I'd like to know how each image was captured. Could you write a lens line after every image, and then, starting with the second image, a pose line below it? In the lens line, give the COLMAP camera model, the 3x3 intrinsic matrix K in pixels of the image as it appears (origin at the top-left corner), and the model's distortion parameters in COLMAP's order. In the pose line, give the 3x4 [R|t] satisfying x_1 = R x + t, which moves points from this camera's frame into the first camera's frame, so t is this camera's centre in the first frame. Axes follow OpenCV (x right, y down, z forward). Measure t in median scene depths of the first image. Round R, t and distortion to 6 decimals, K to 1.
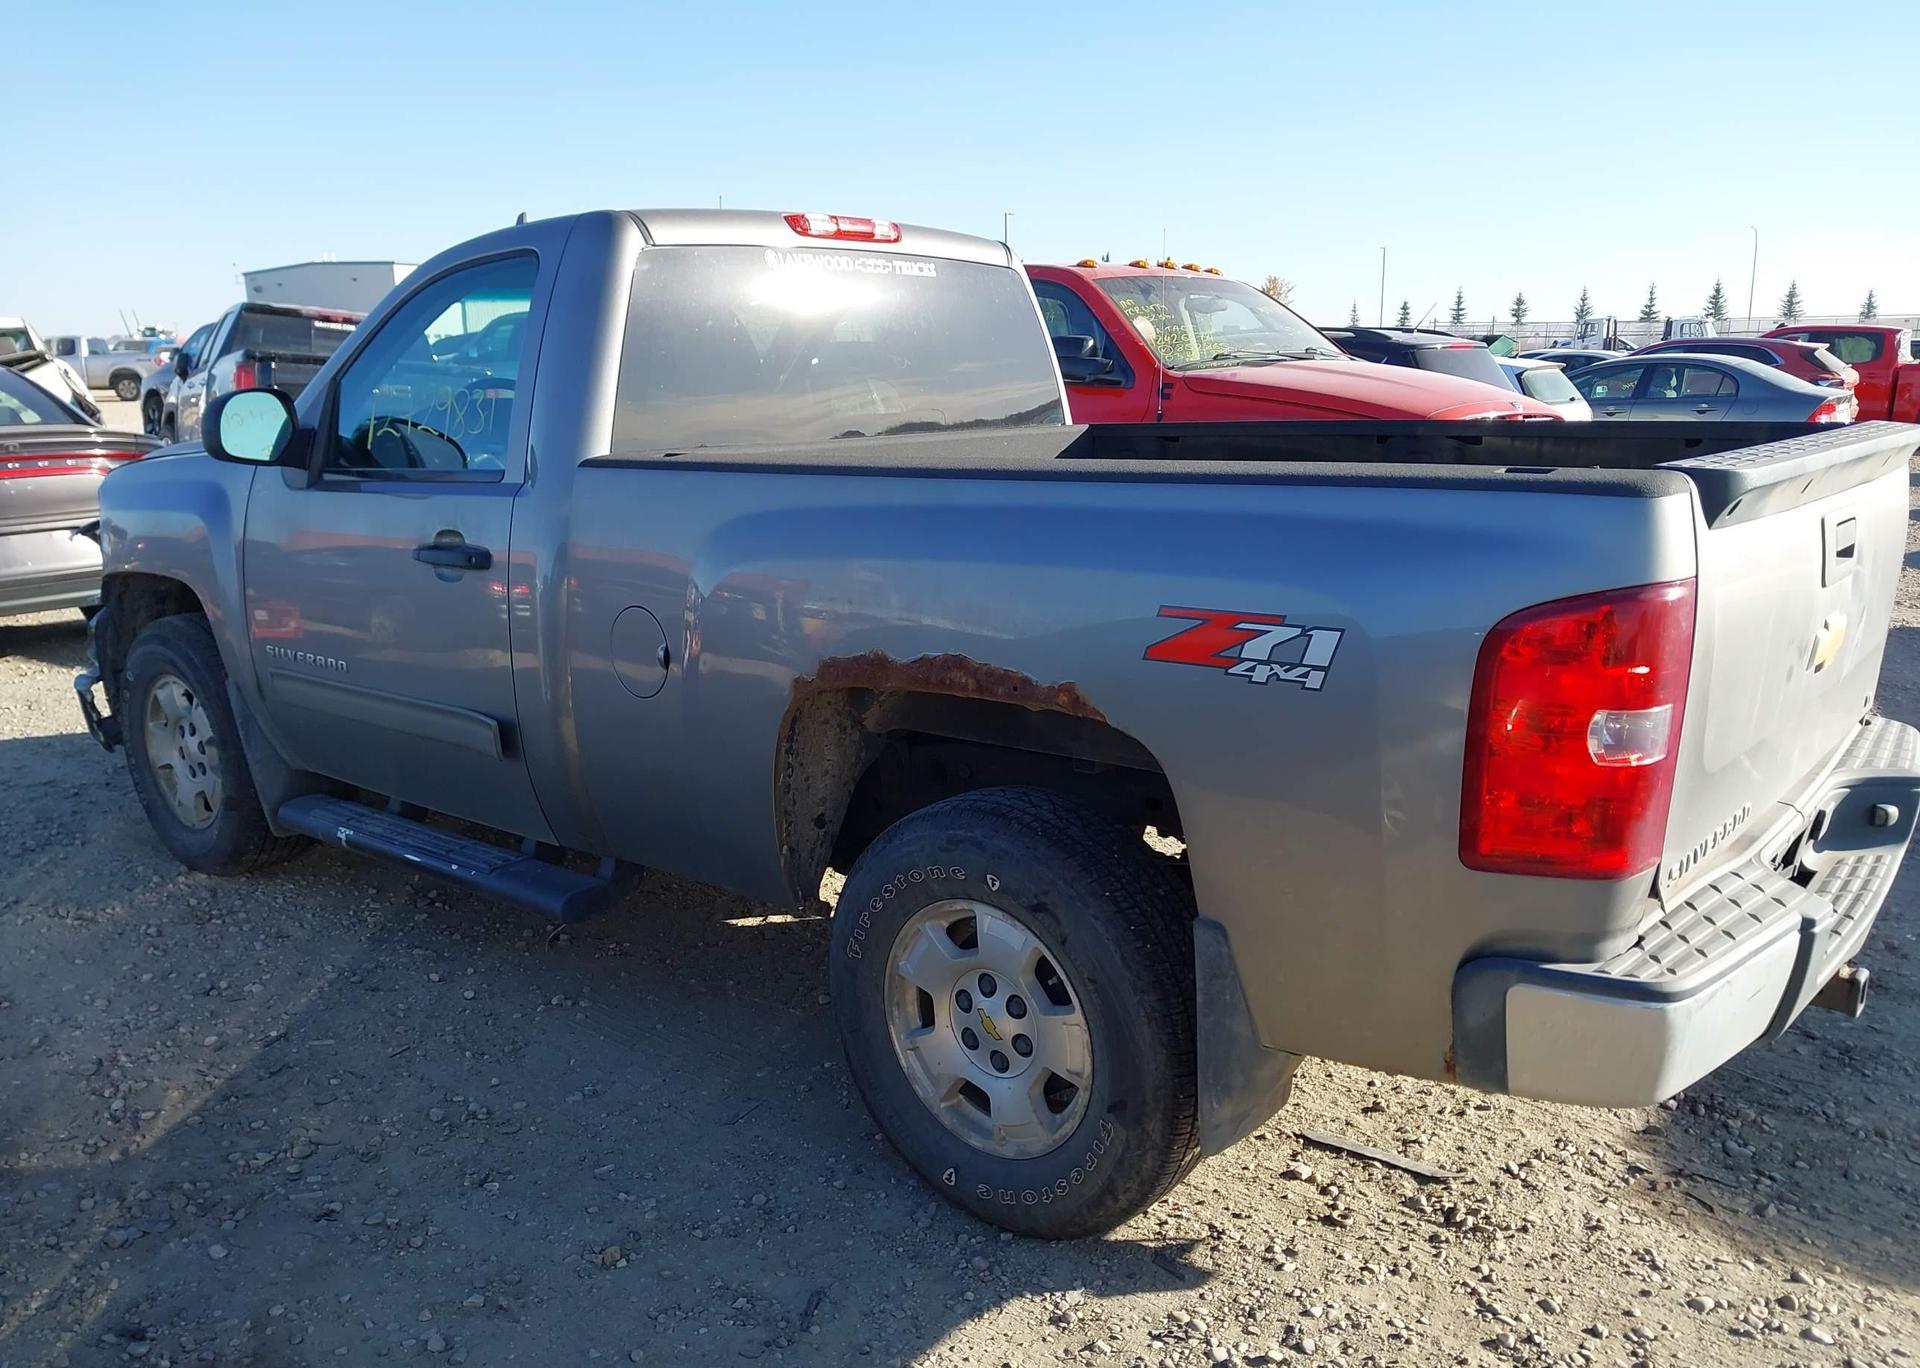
lens RADIAL K [[1516.6, 0, 972.9], [0, 1516.6, 684.7], [0, 0, 1]] dist [0.035062, -0.038614]
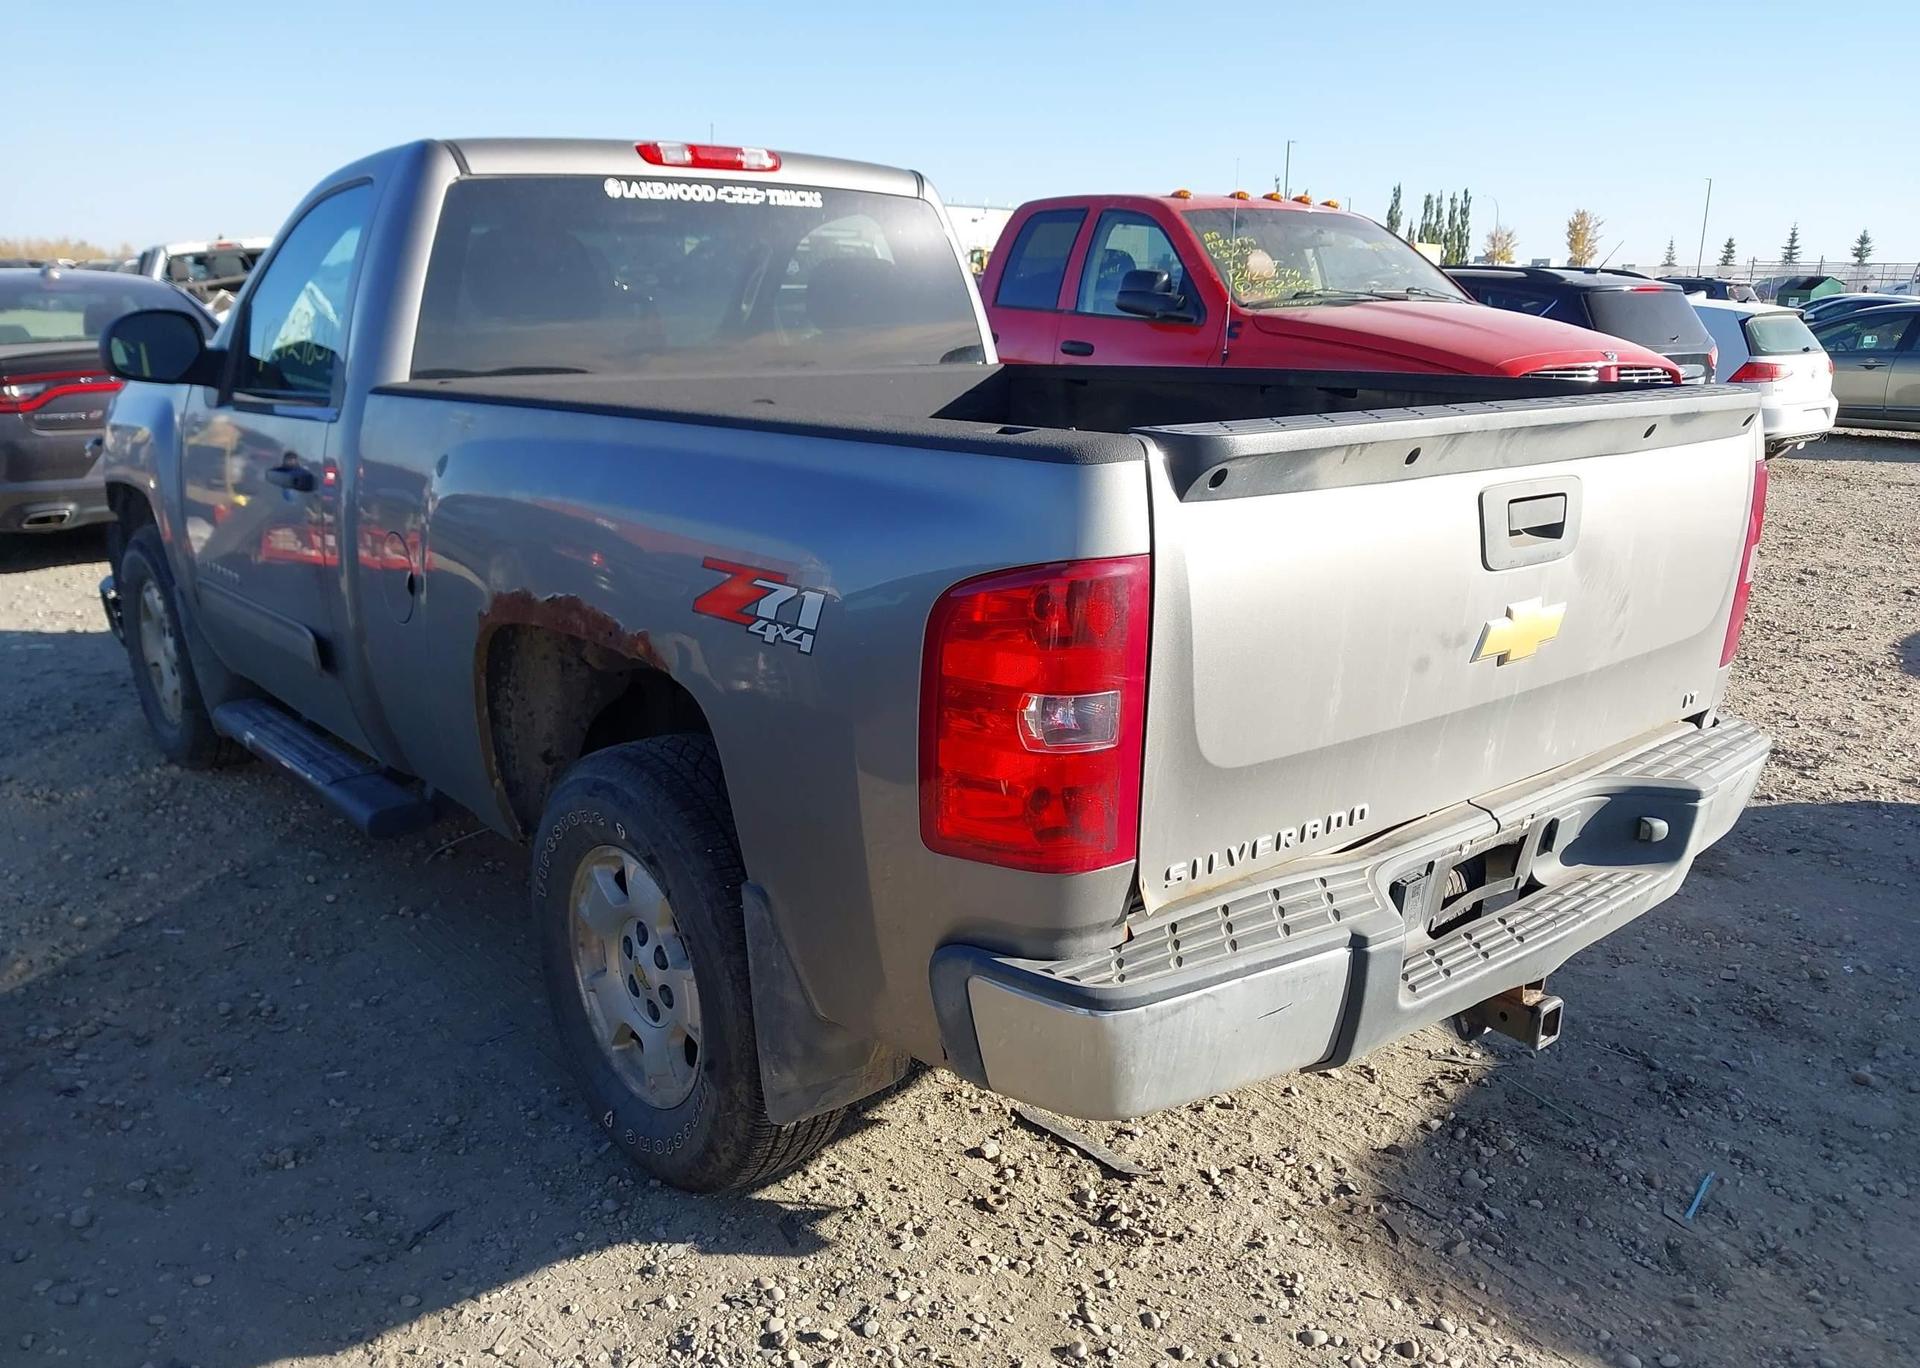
lens RADIAL K [[1543.7, 0, 992.6], [0, 1543.7, 674.8], [0, 0, 1]] dist [-0.017407, 0.049764]
pose [[0.984148, 0.059554, -0.167052, 0.388117], [-0.053786, 0.997797, 0.038841, -0.021015], [0.168997, -0.029240, 0.985183, 0.052872]]
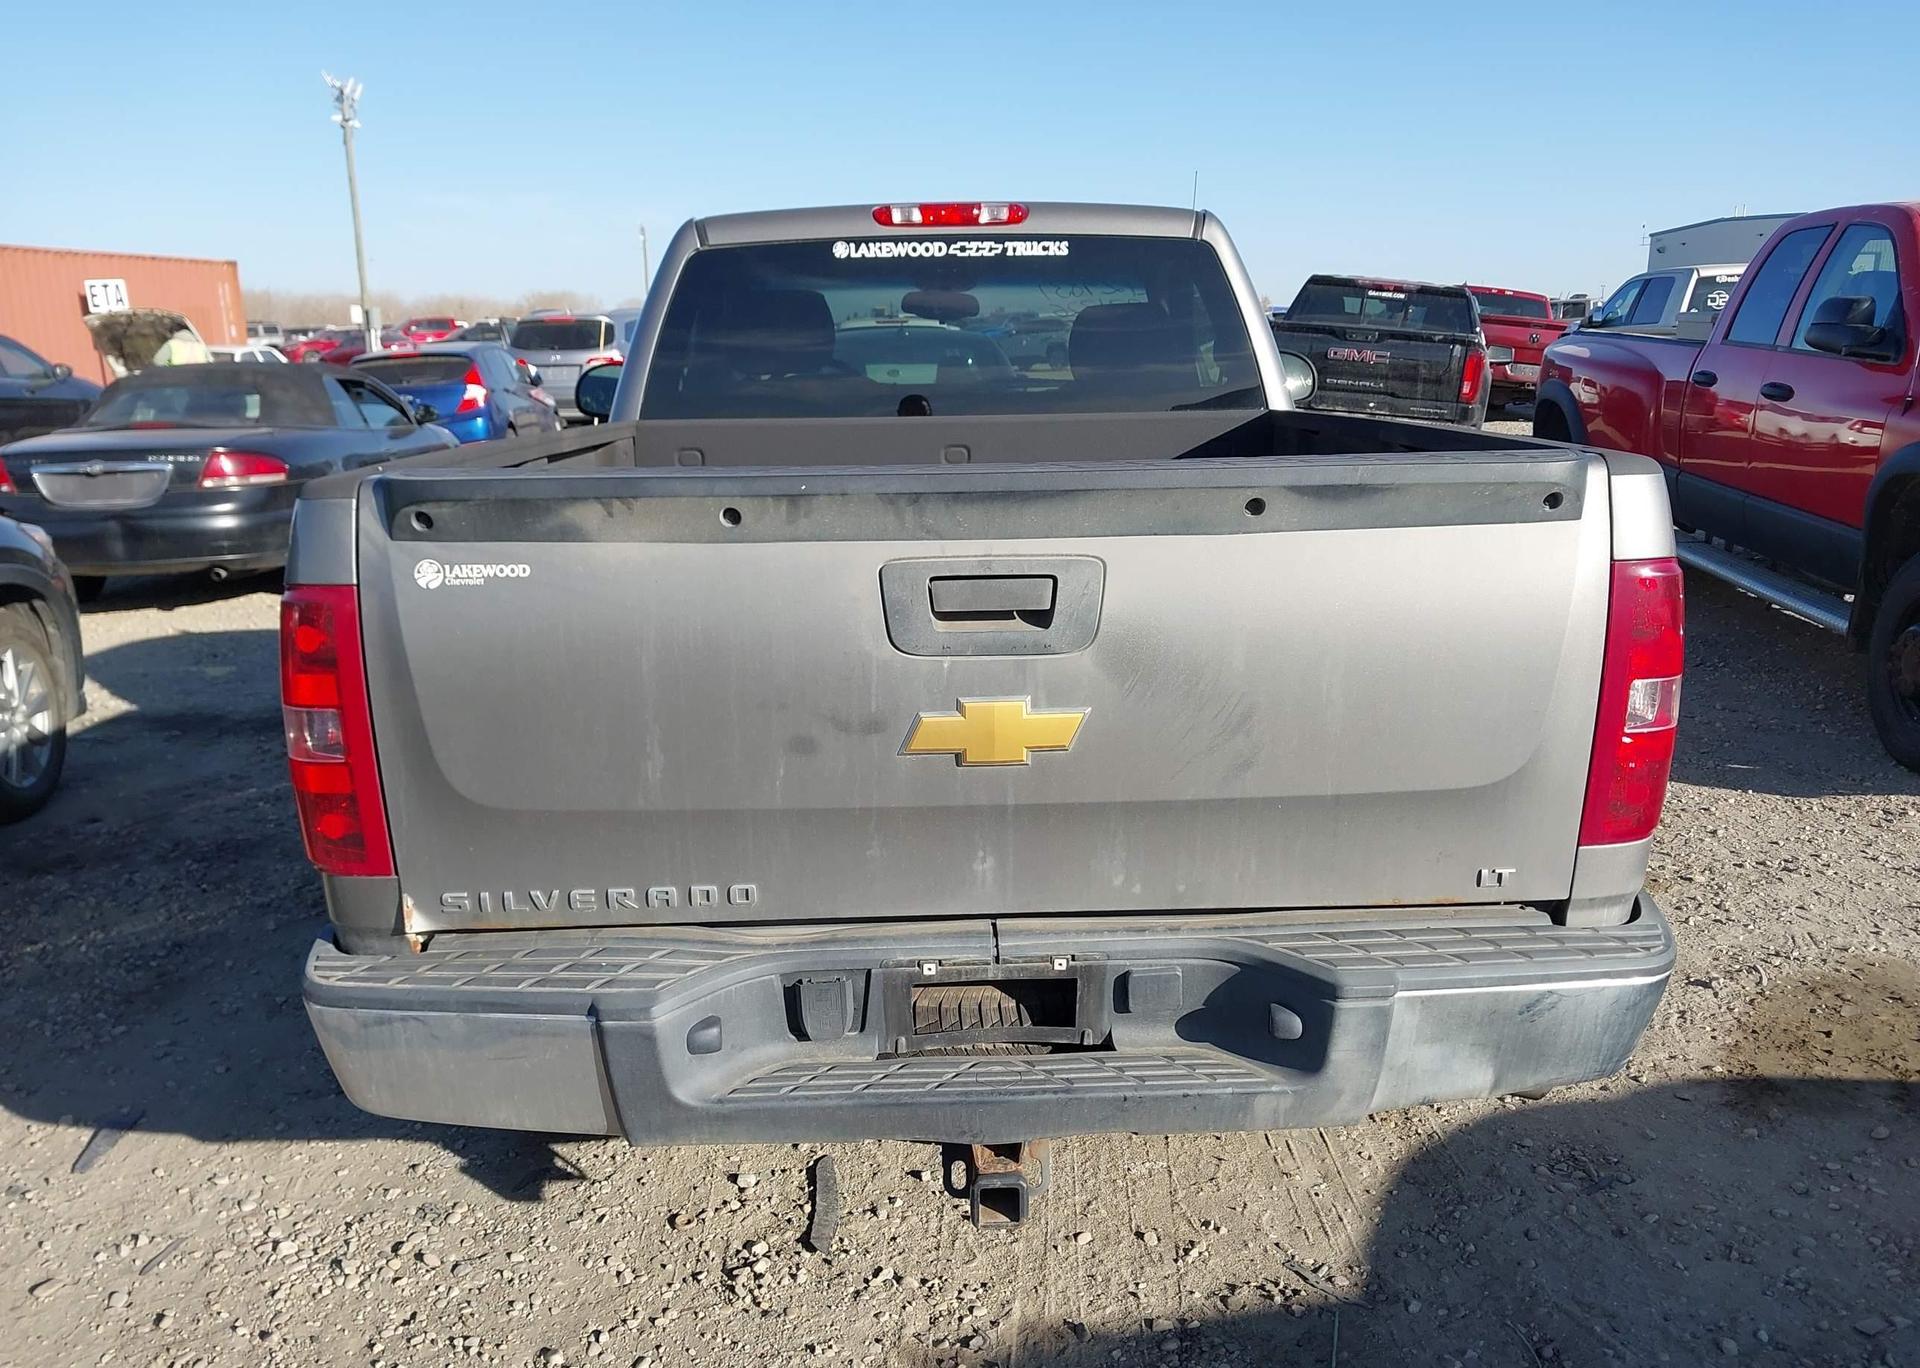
lens RADIAL K [[1516.6, 0, 972.9], [0, 1516.6, 684.7], [0, 0, 1]] dist [0.035062, -0.038614]
pose [[0.652753, 0.170714, -0.738085, 1.046205], [-0.151725, 0.983999, 0.093409, -0.113845], [0.742222, 0.051012, 0.668210, 0.452798]]
